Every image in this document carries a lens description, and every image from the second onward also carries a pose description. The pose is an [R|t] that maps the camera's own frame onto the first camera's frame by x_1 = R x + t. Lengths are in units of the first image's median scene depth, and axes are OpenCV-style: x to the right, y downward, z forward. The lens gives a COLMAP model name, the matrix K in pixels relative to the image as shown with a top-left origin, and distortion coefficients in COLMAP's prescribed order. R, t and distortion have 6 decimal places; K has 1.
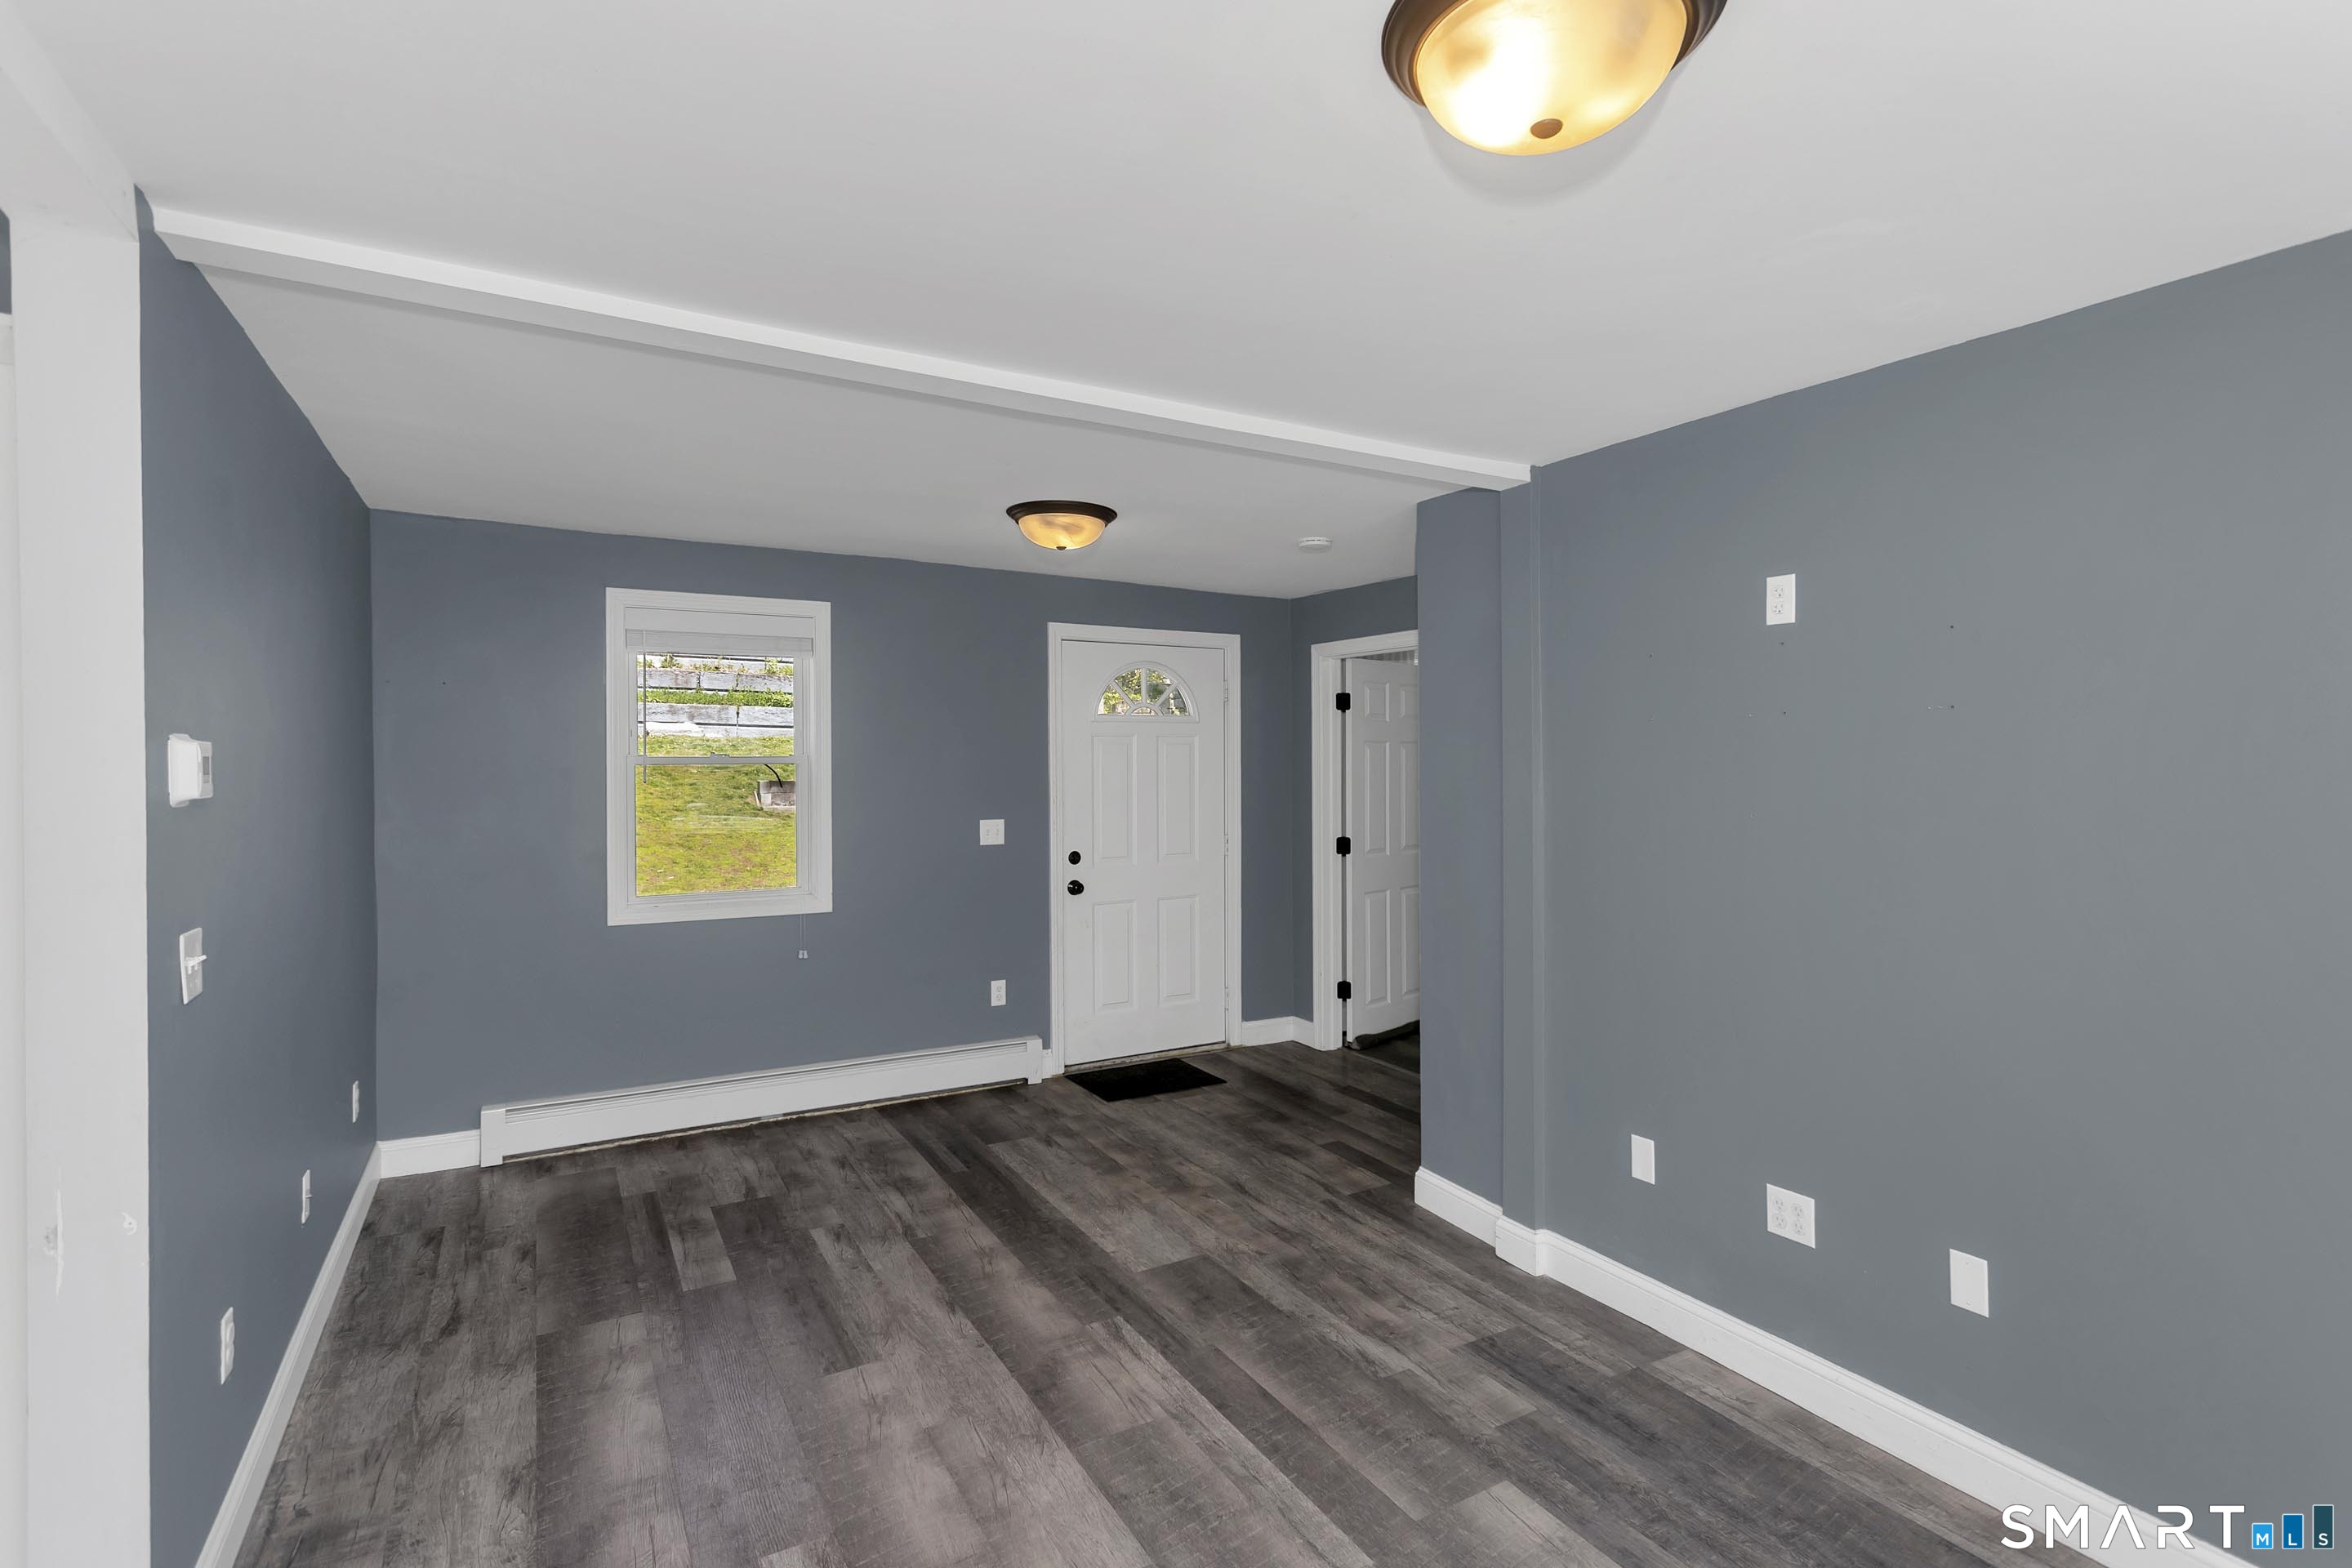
lens RADIAL K [[1113.0, 0, 1182.1], [0, 1113.0, 766.7], [0, 0, 1]] dist [0.002261, 0.000723]
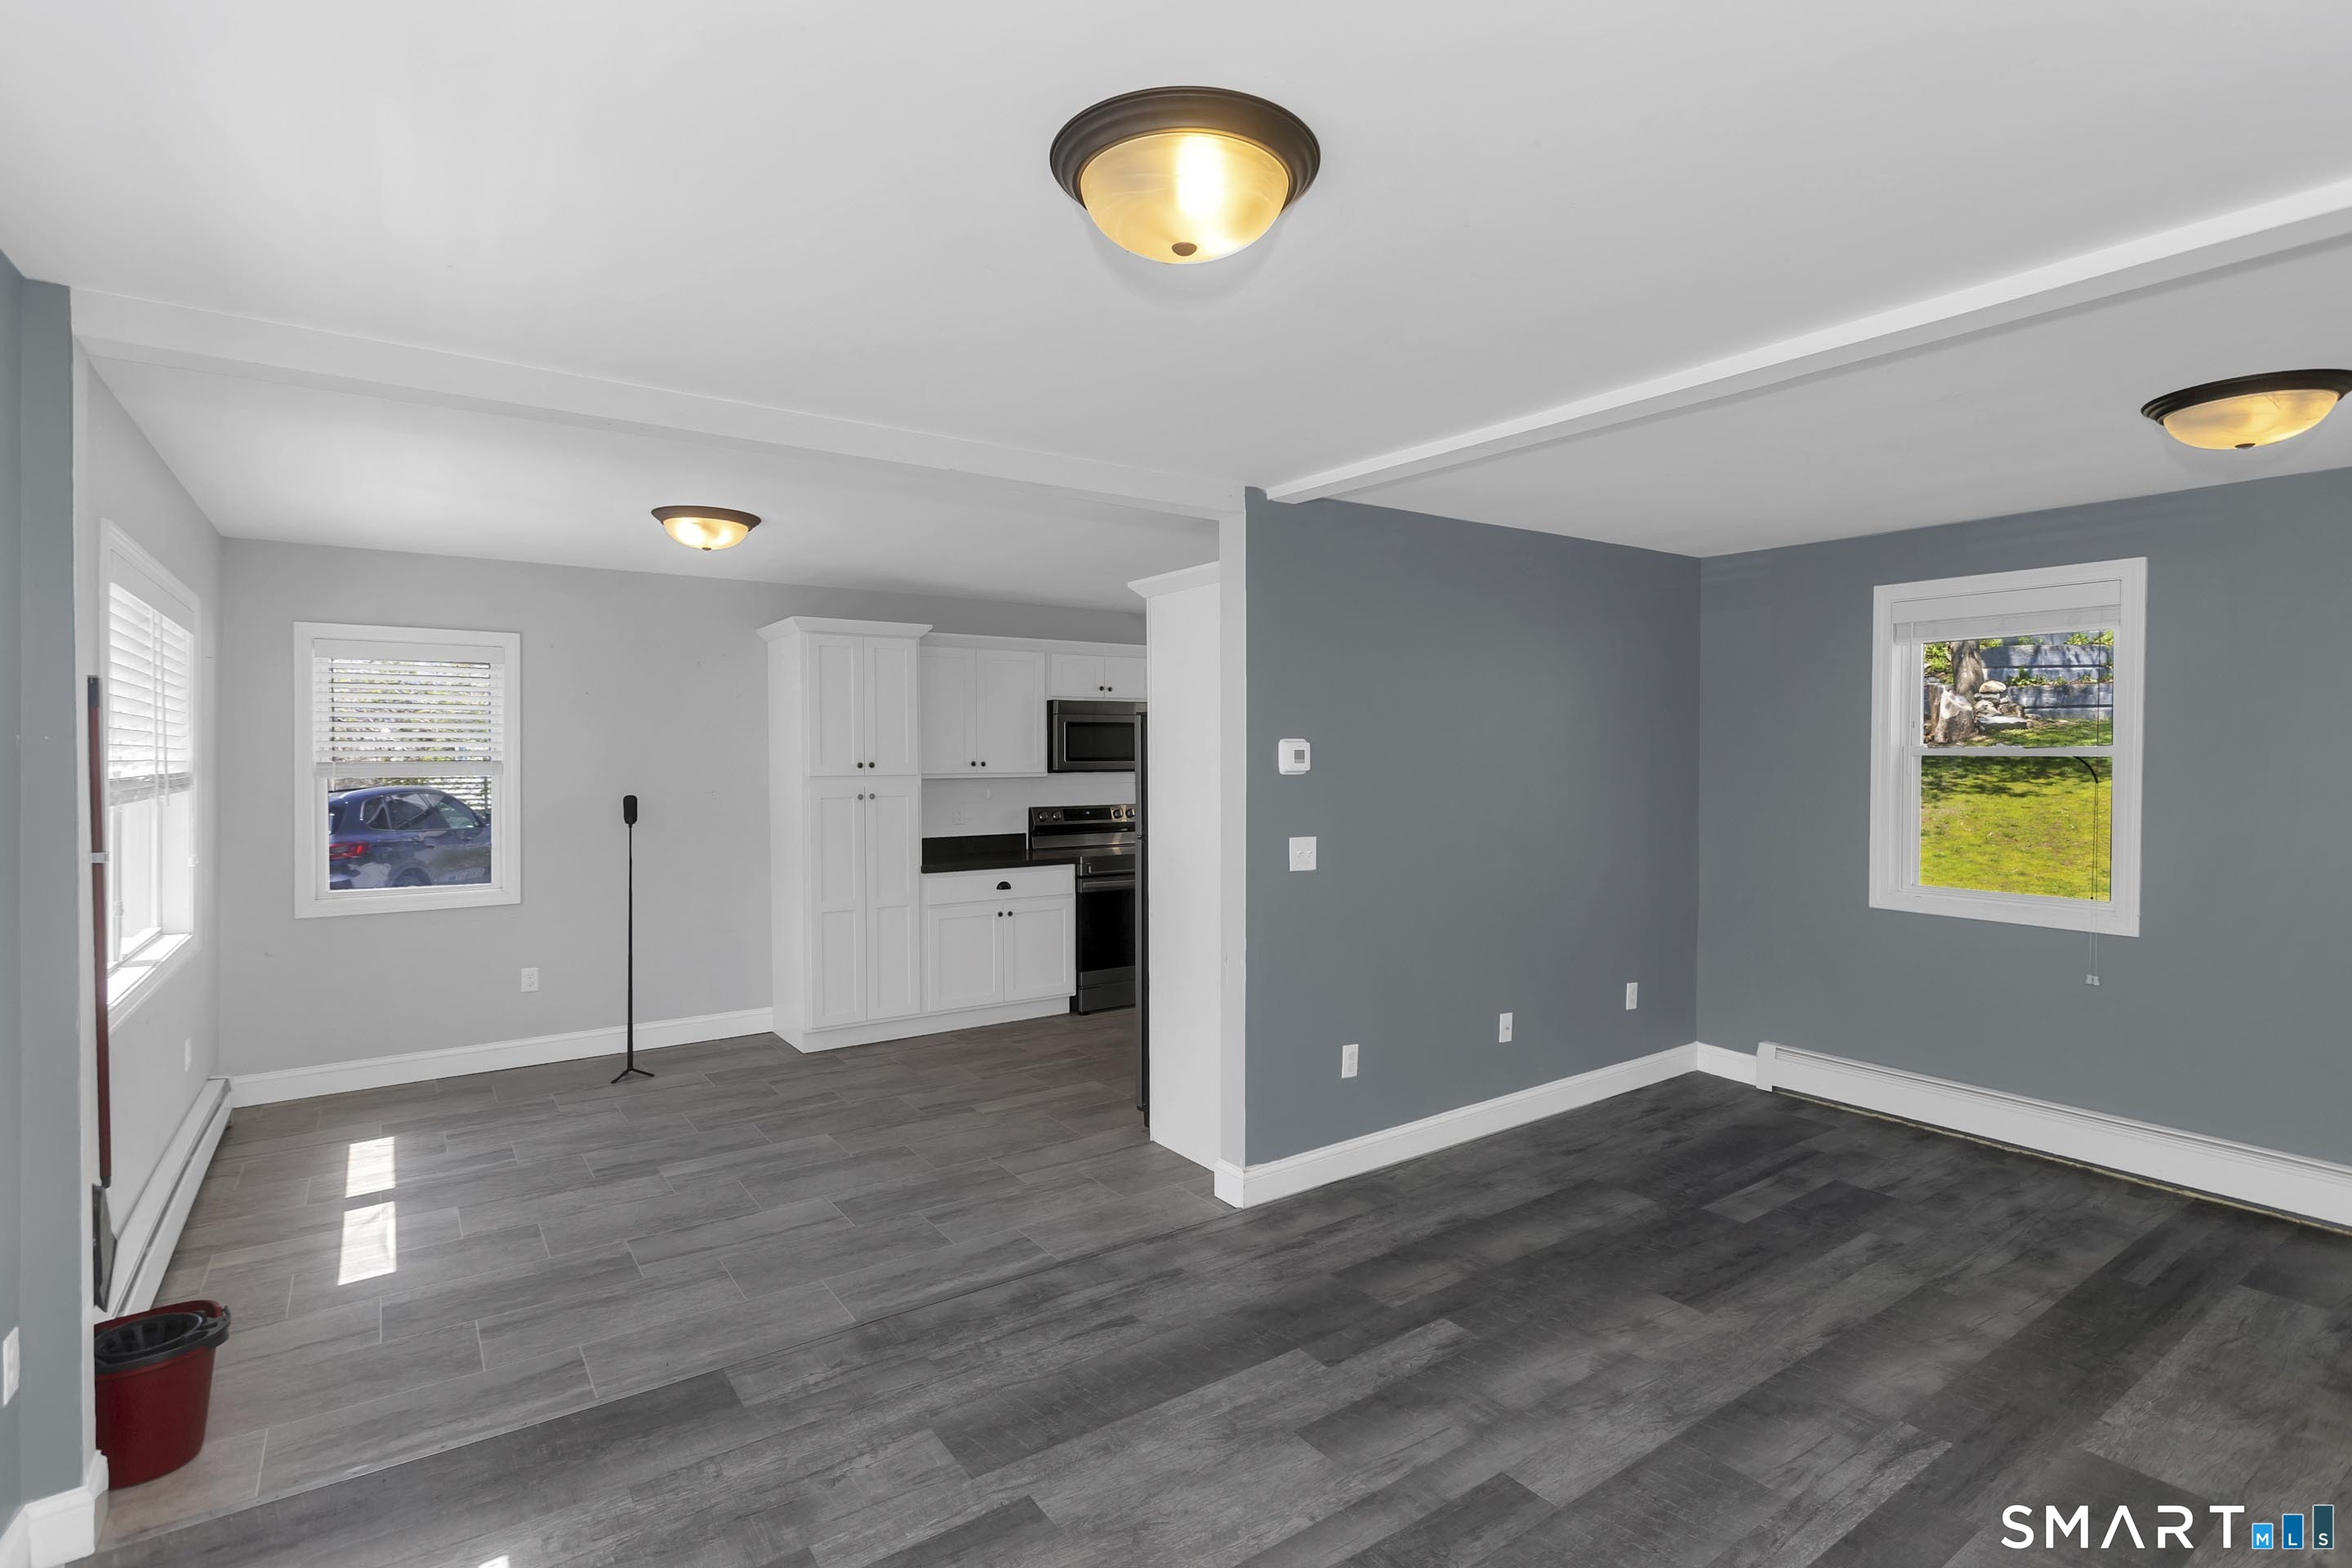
lens RADIAL K [[1142.6, 0, 1185.1], [0, 1142.6, 771.8], [0, 0, 1]] dist [-0.000262, 0.000428]
pose [[0.086989, 0.019273, -0.996023, 0.671918], [-0.005152, 0.999808, 0.018896, 0.005541], [0.996196, 0.003488, 0.087072, 0.376301]]
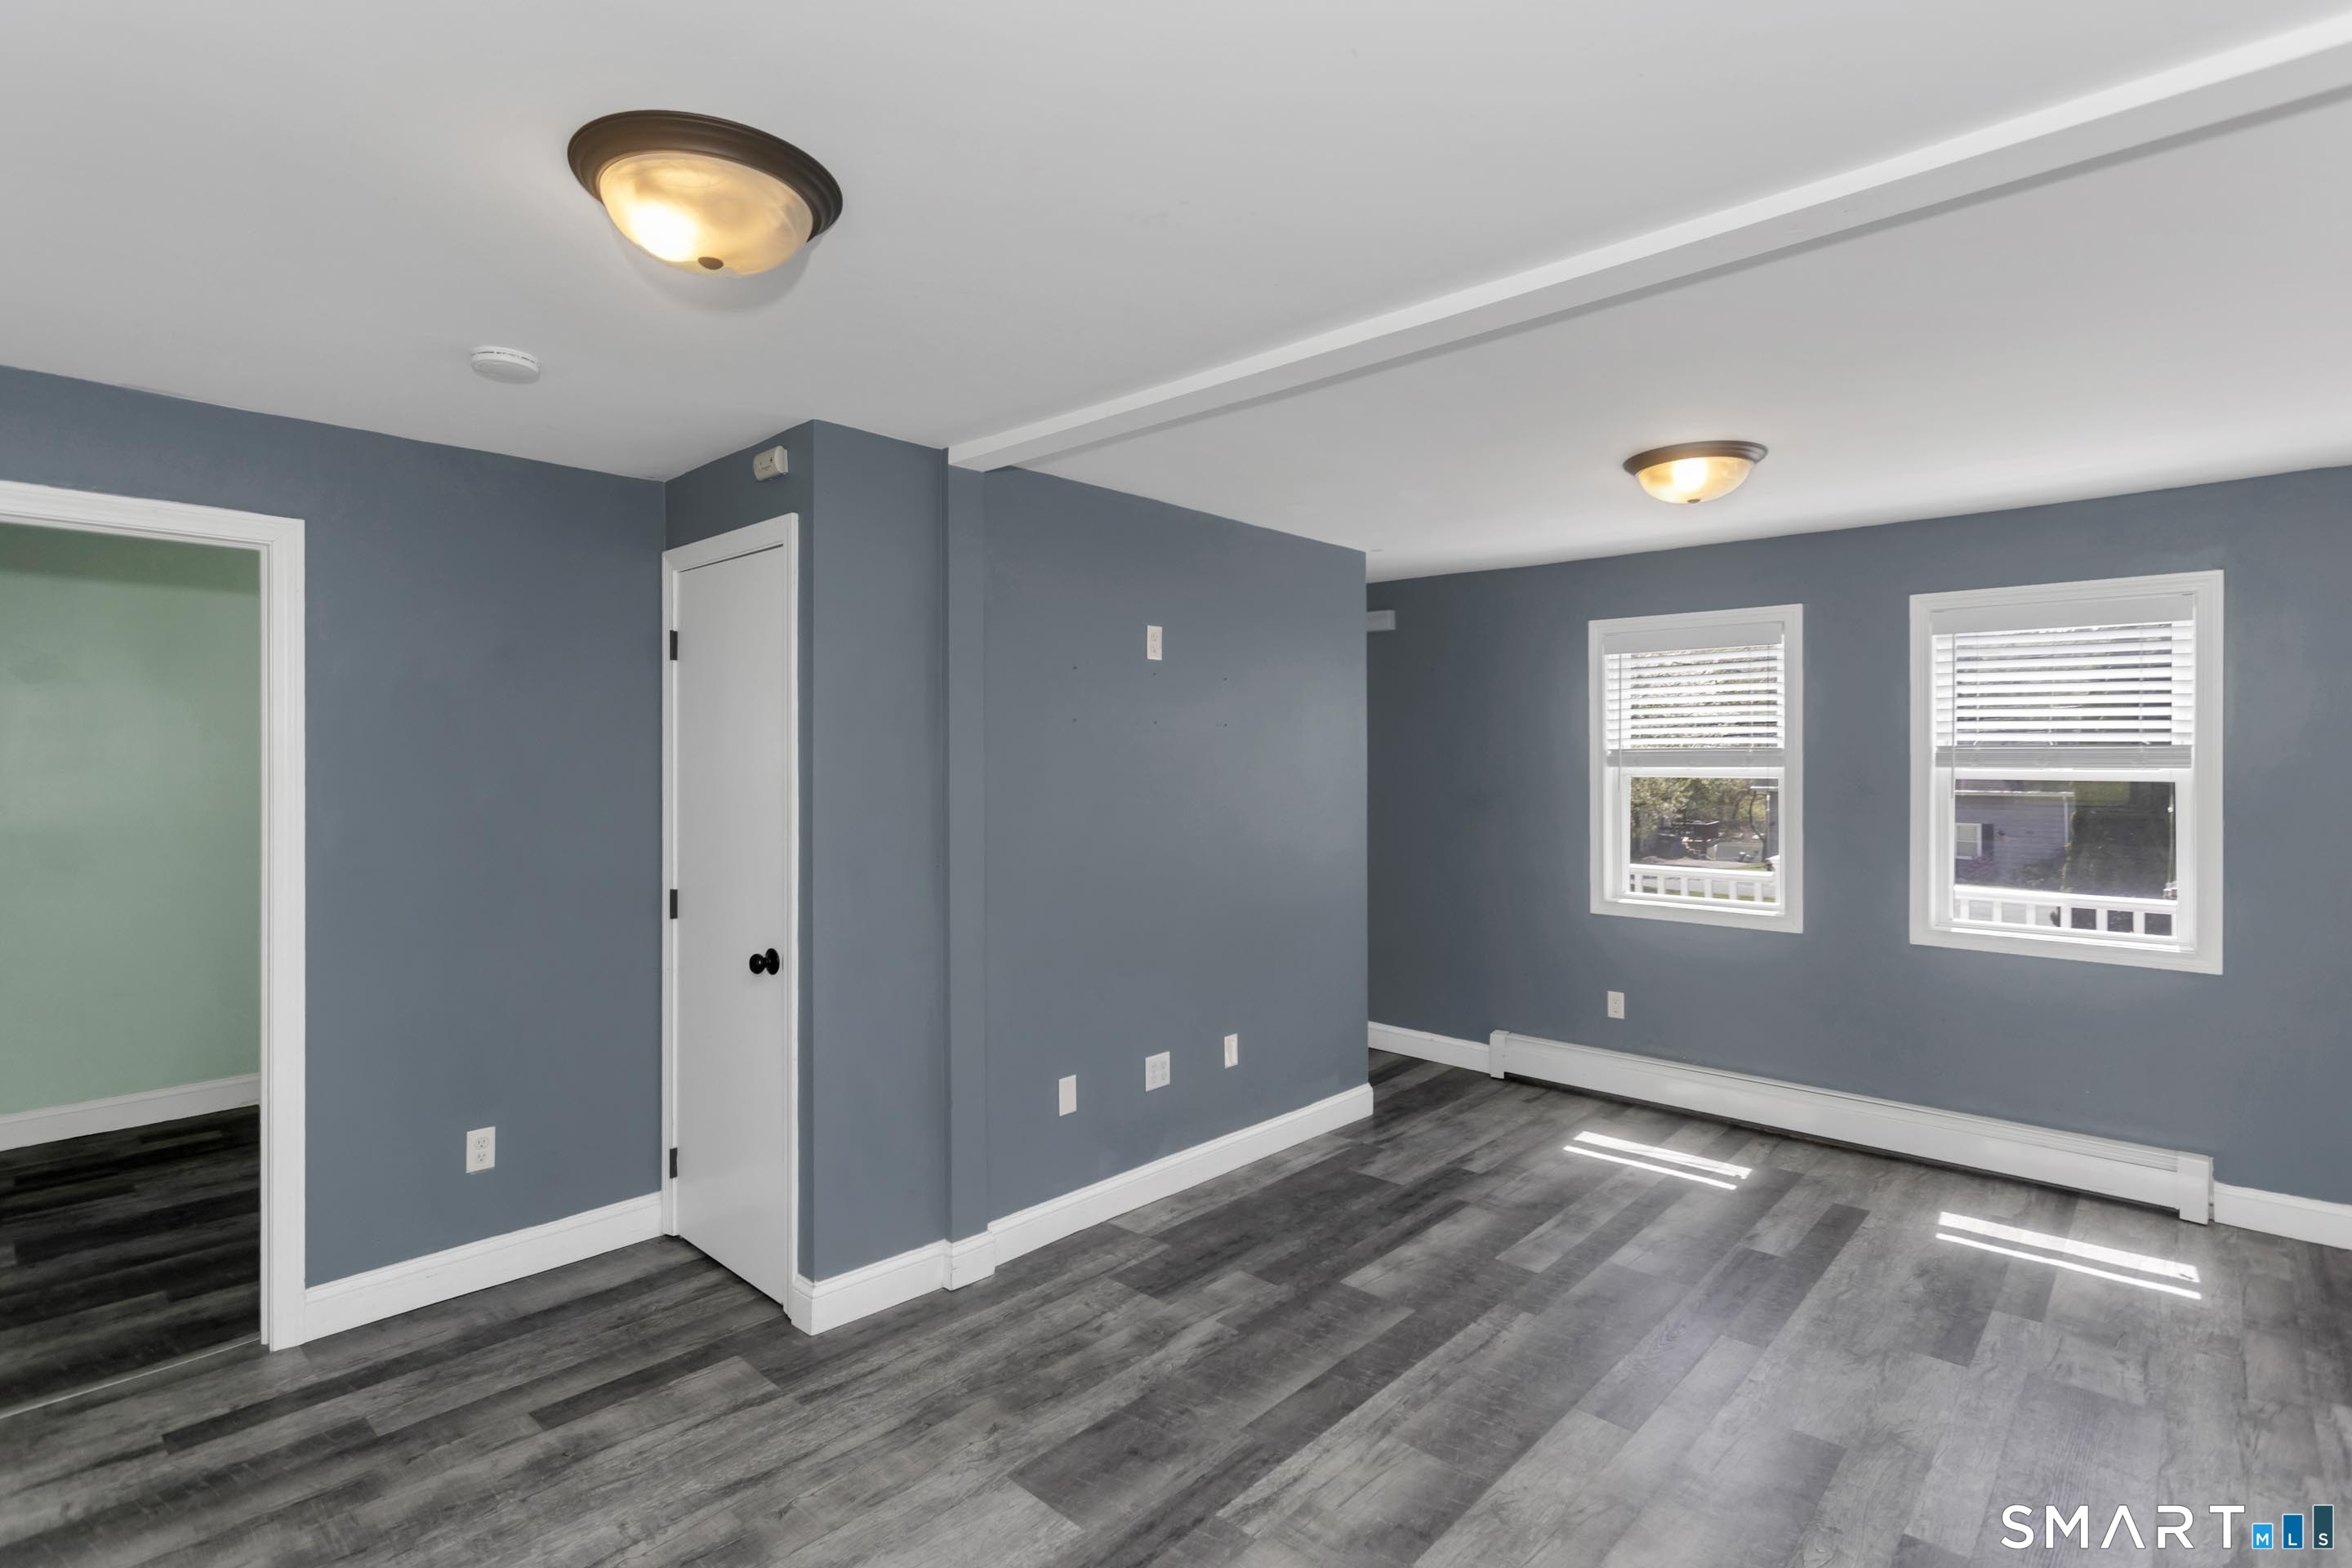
lens RADIAL K [[1129.6, 0, 1170.8], [0, 1129.6, 755.5], [0, 0, 1]] dist [-0.001458, 0.000516]
pose [[-0.292356, 0.002204, 0.956307, -0.736405], [0.006334, 0.999980, -0.000368, -0.004918], [-0.956289, 0.005949, -0.292364, 1.206883]]
